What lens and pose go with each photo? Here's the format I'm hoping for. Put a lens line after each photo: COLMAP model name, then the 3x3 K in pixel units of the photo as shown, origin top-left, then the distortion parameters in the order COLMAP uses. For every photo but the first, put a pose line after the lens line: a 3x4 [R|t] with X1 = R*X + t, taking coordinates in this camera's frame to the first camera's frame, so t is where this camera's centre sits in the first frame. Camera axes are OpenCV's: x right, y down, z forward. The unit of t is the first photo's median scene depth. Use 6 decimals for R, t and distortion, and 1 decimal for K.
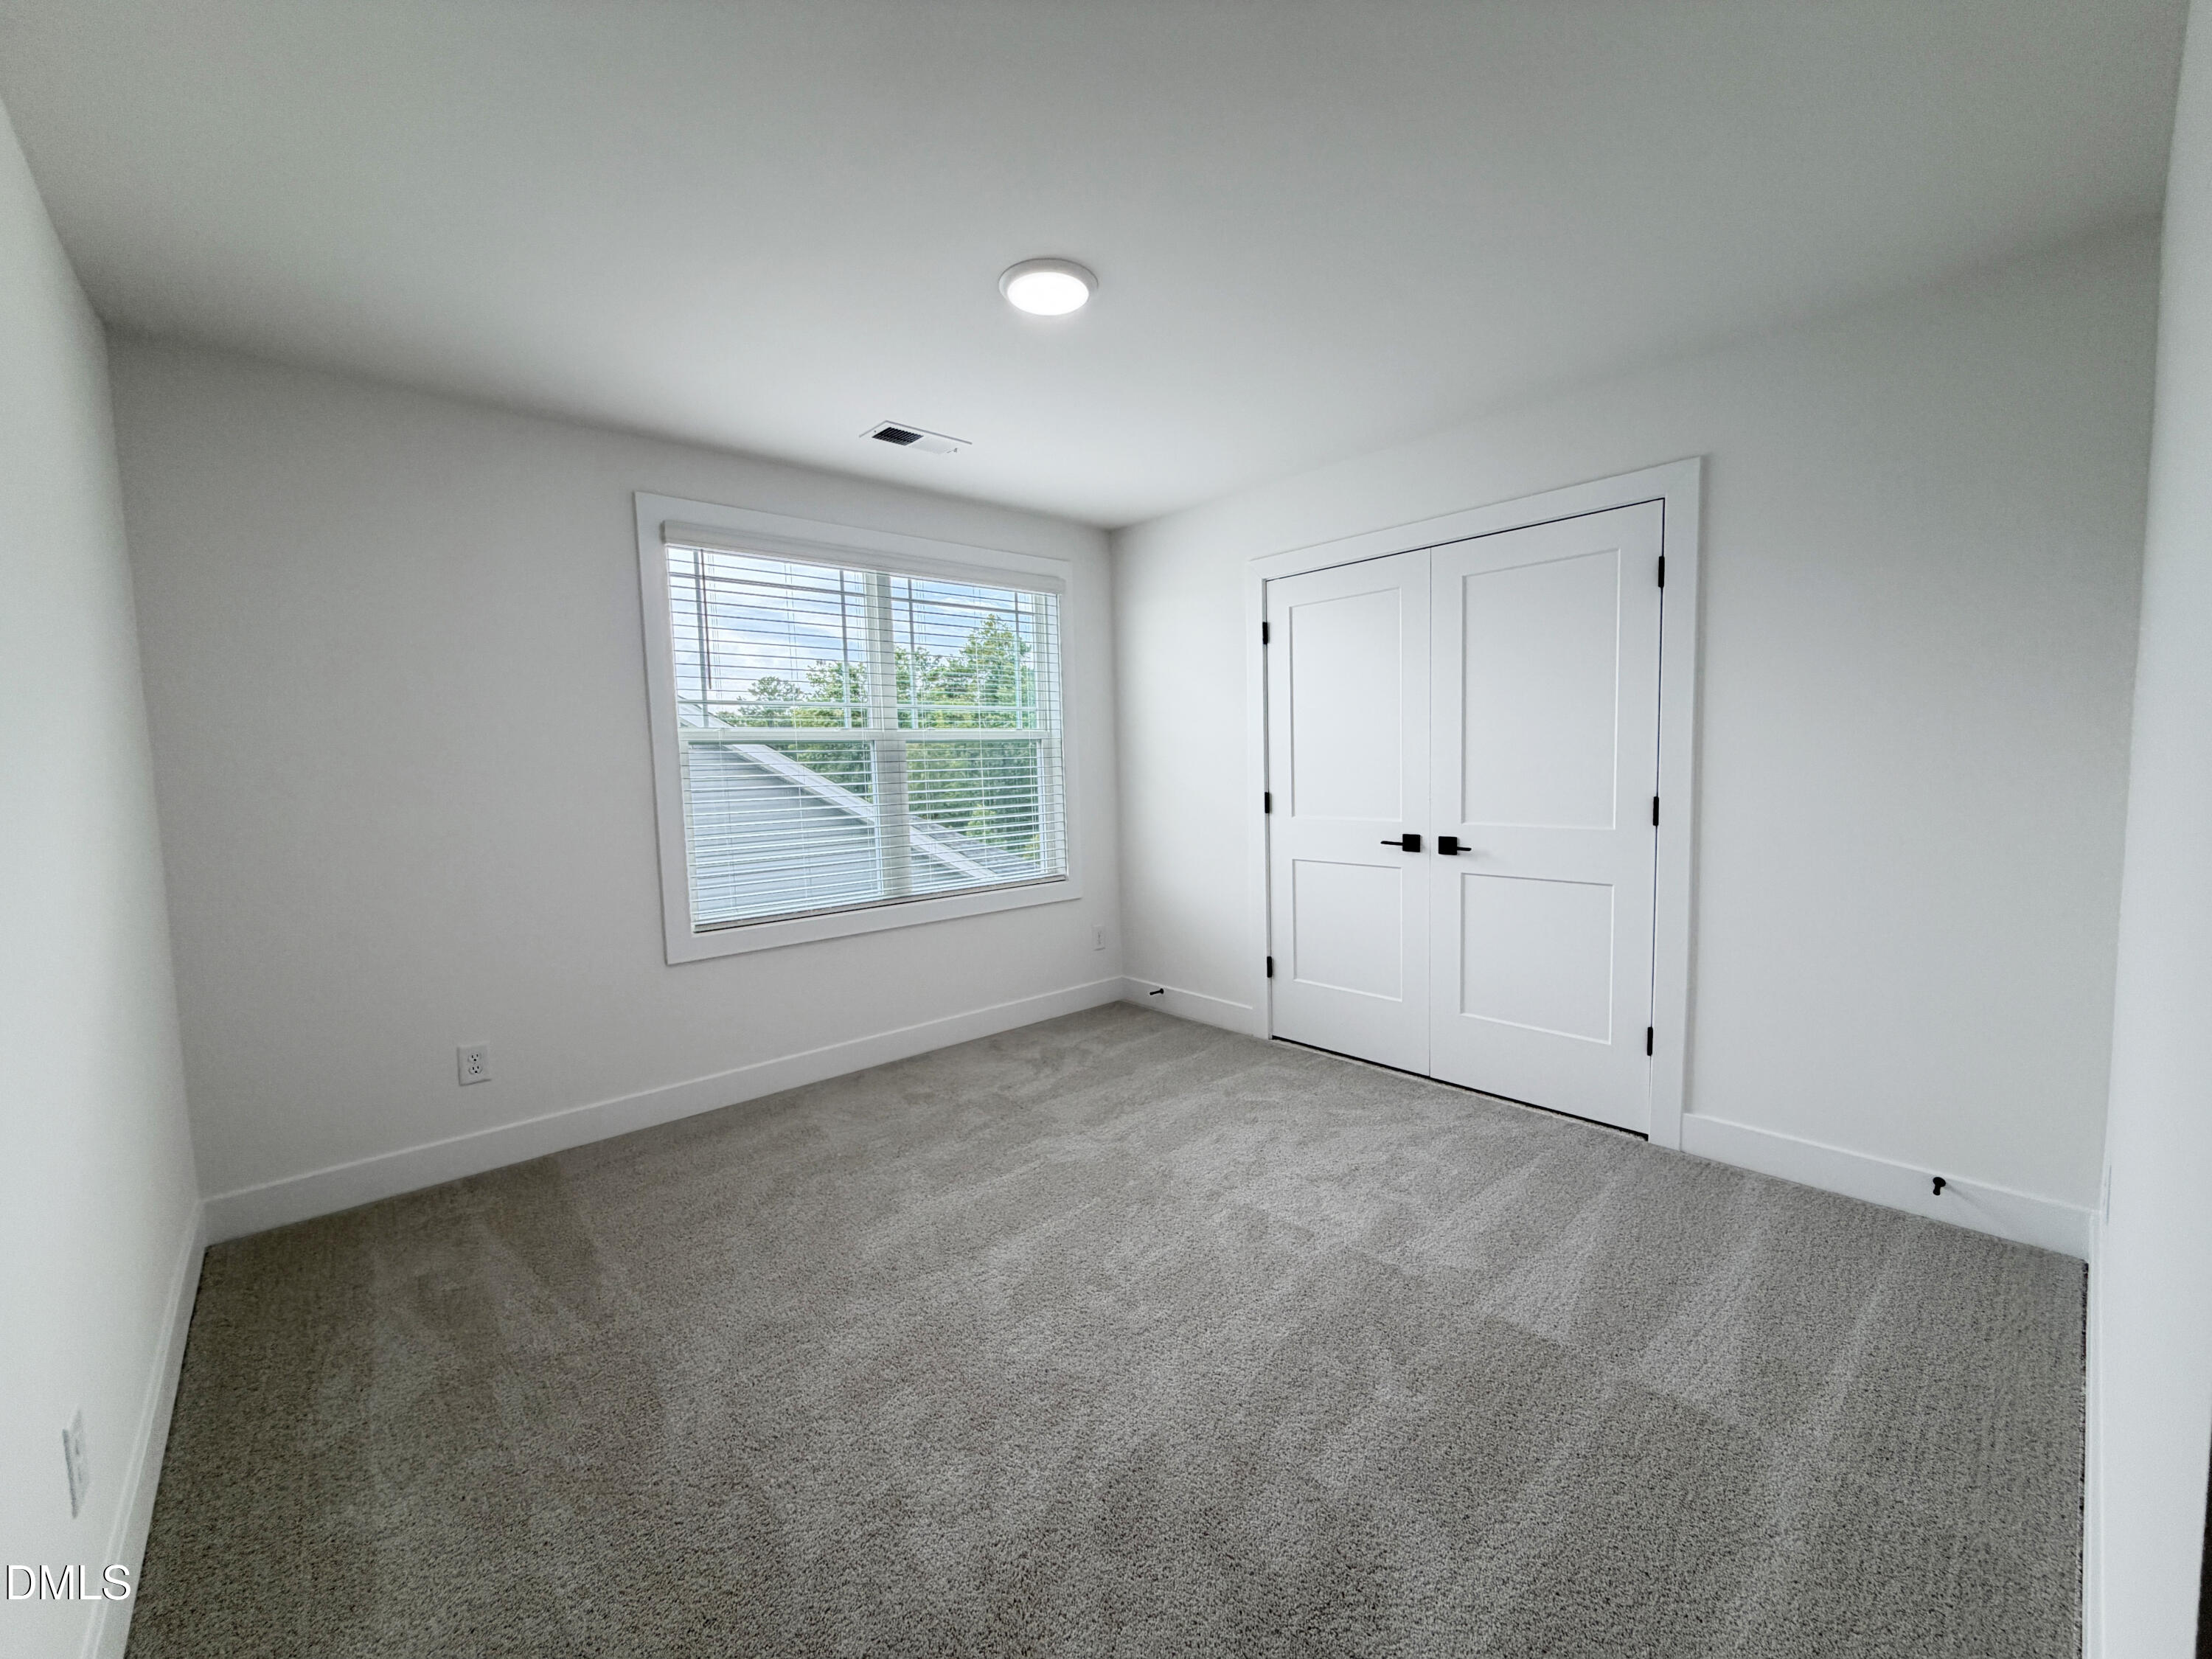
lens RADIAL K [[870.2, 0, 1106.0], [0, 870.2, 829.5], [0, 0, 1]] dist [-0.013944, 0.000315]
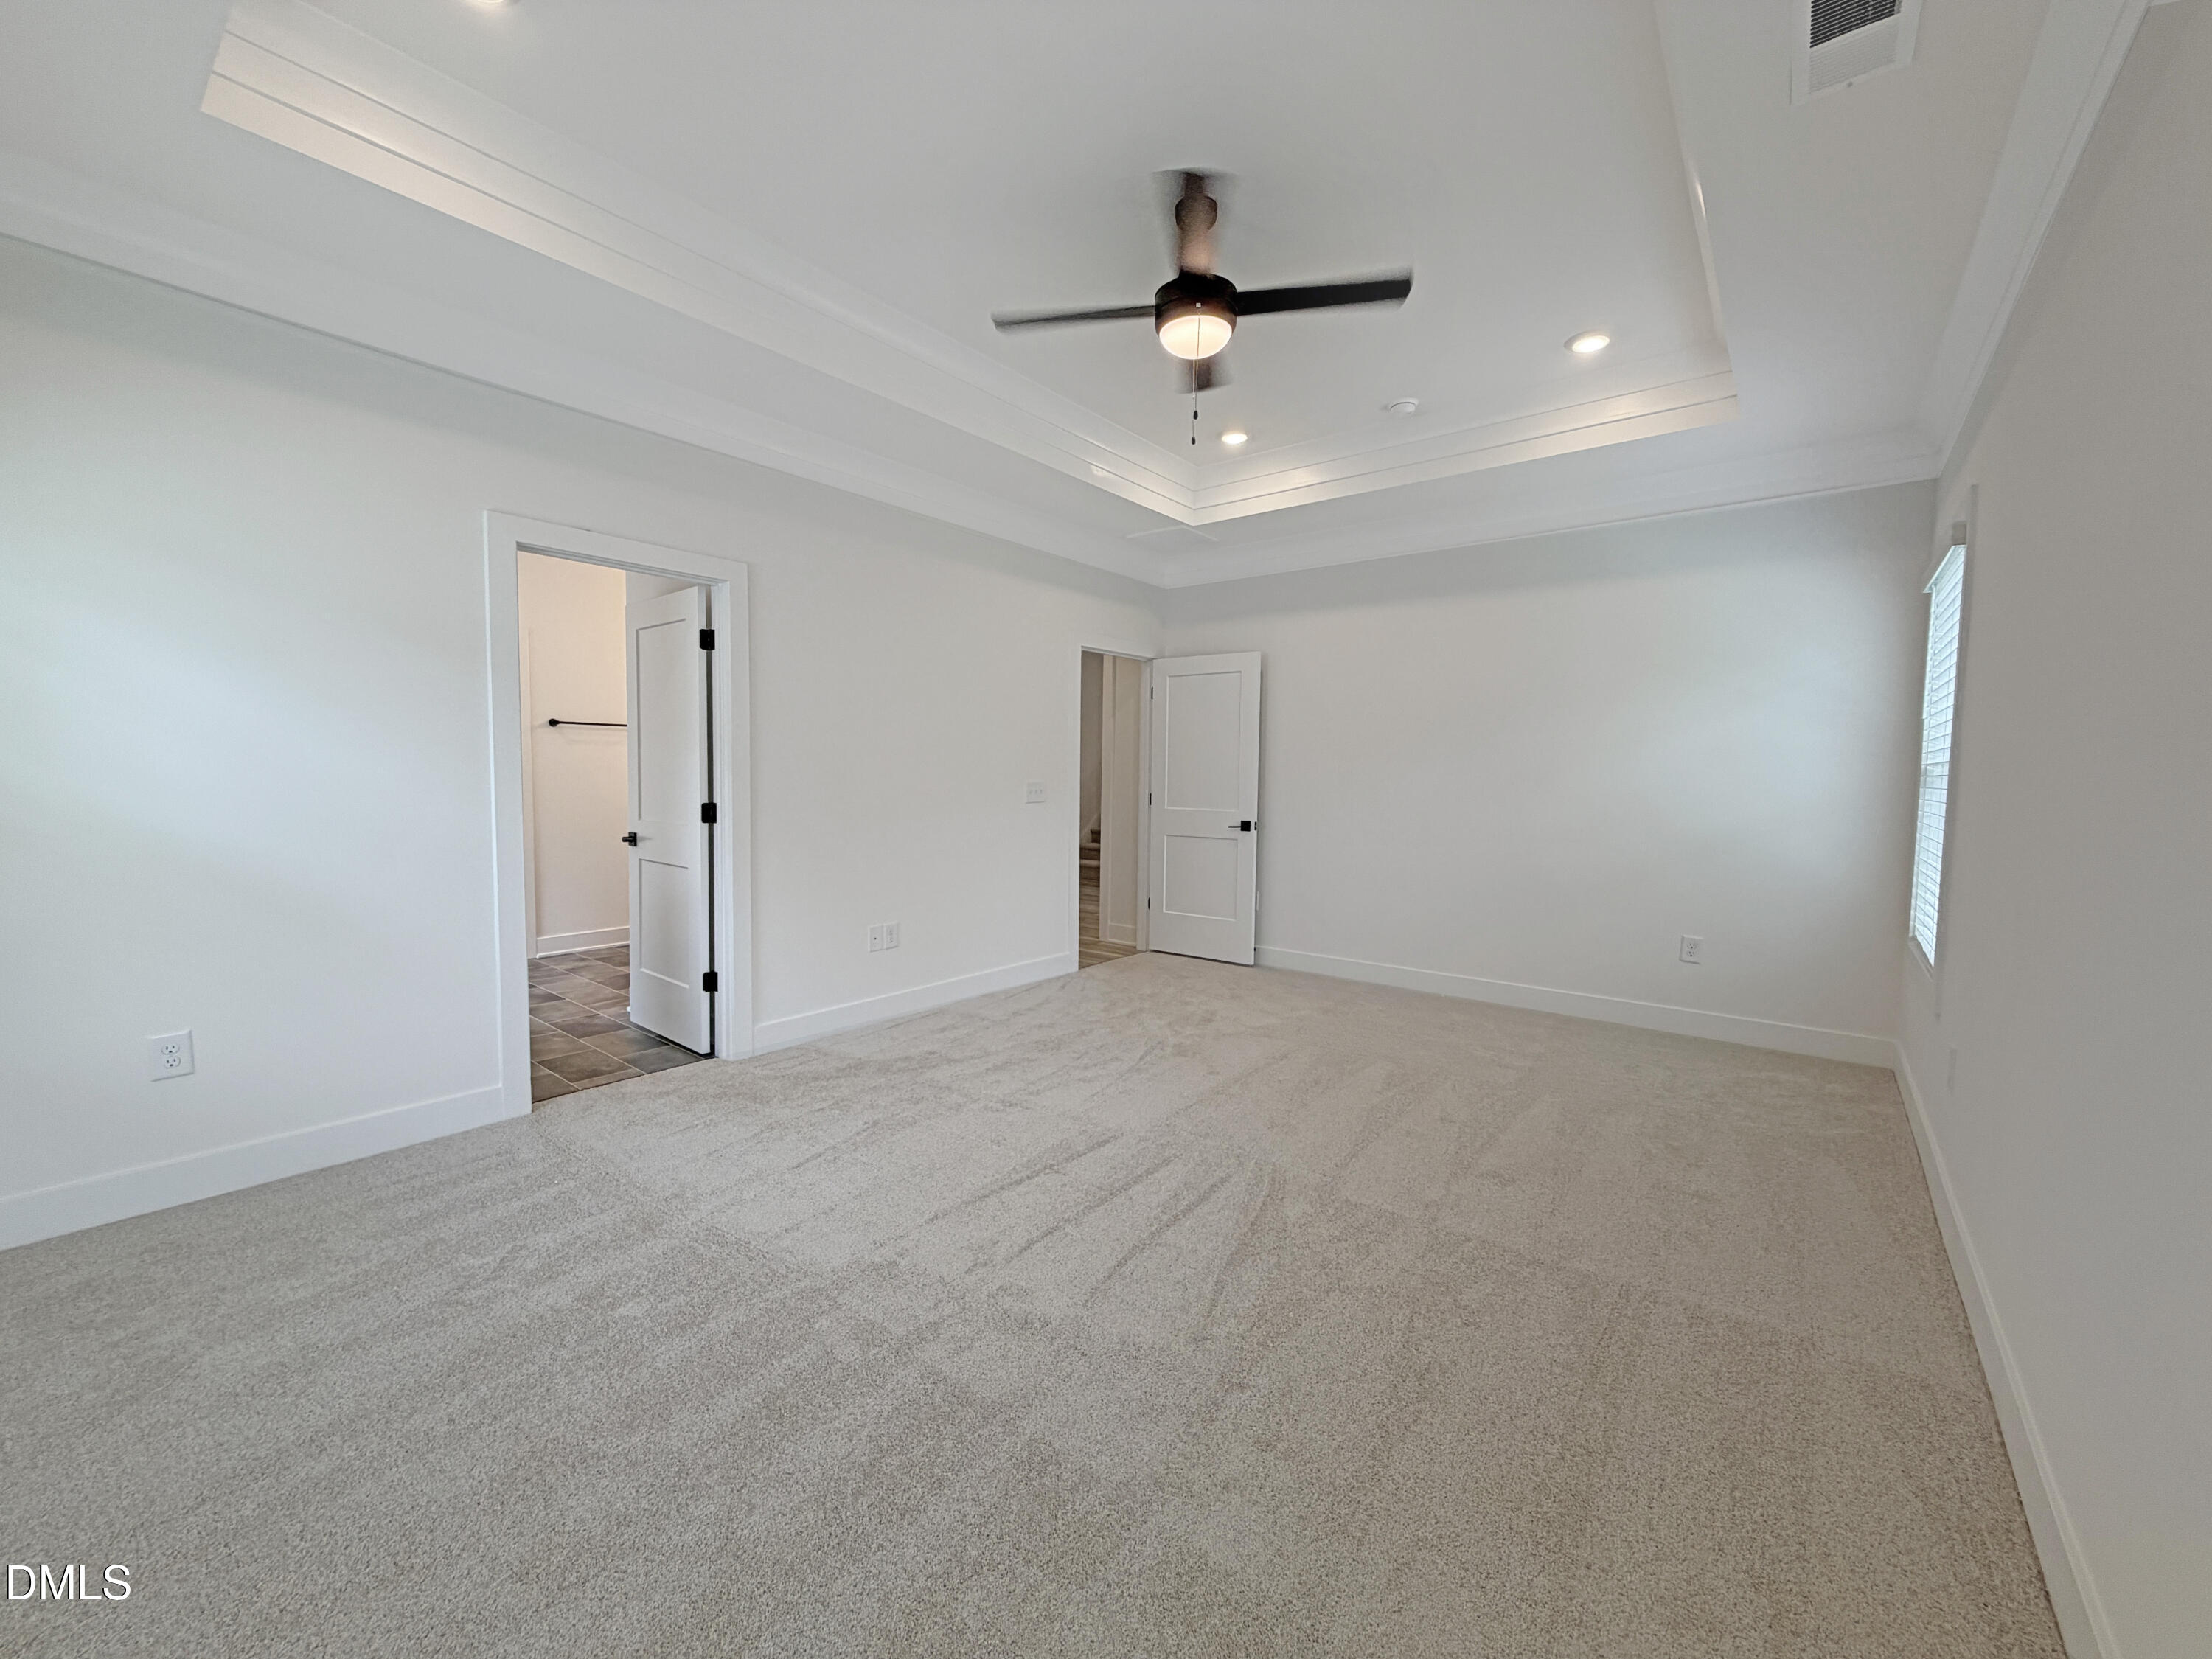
lens RADIAL K [[870.2, 0, 1106.0], [0, 870.2, 829.5], [0, 0, 1]] dist [-0.013944, 0.000315]
pose [[-0.163764, -0.032313, 0.985970, -1.235253], [0.049649, 0.997927, 0.040951, -0.058204], [-0.985249, 0.055659, -0.161820, 1.511315]]
